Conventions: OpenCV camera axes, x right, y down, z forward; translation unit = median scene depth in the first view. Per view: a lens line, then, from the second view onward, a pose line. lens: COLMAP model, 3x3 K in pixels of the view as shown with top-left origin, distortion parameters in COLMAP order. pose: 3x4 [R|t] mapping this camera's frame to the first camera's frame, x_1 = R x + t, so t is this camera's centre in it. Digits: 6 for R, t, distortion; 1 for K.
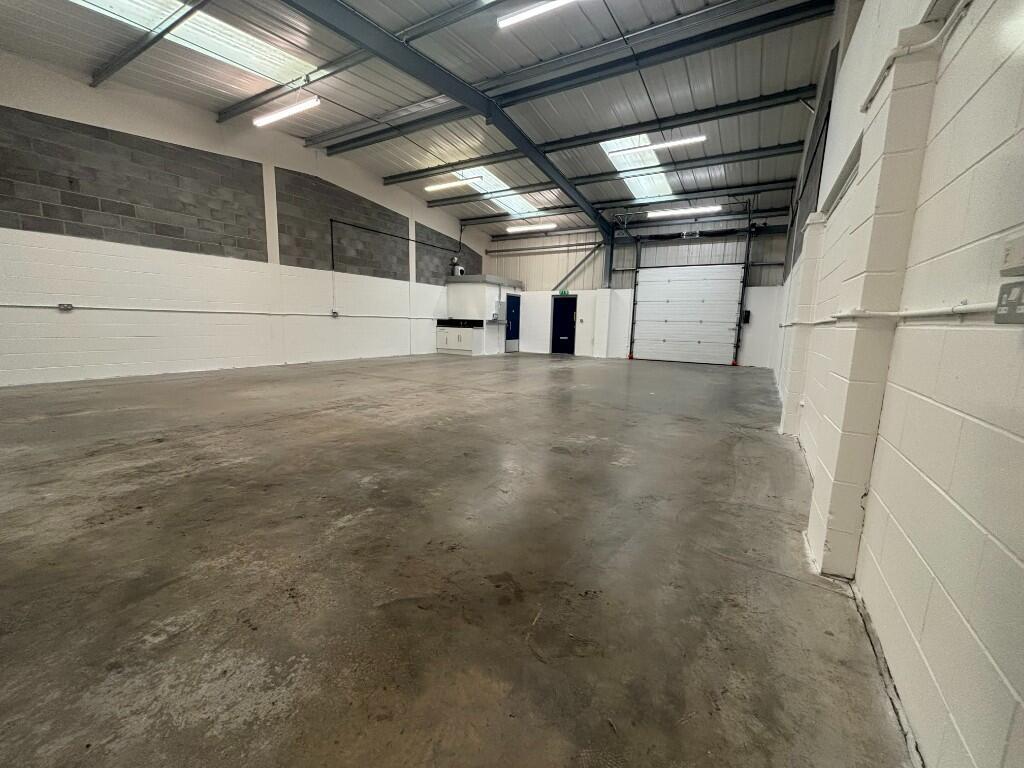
lens RADIAL K [[408.4, 0, 510.0], [0, 408.4, 381.7], [0, 0, 1]] dist [0.000648, 0.000208]
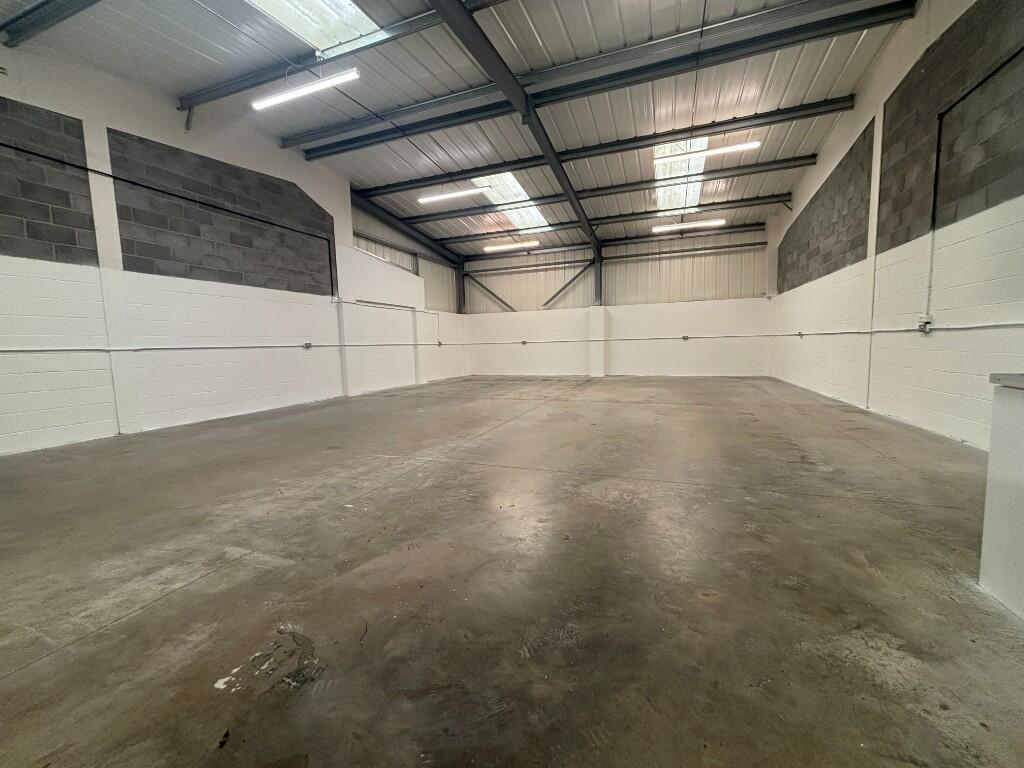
lens RADIAL K [[412.2, 0, 507.7], [0, 412.2, 386.5], [0, 0, 1]] dist [0.001207, 0.000066]
pose [[0.982710, -0.068605, 0.171972, -0.232529], [0.077034, 0.996108, -0.042823, -0.018537], [-0.168365, 0.055331, 0.984171, 0.123404]]
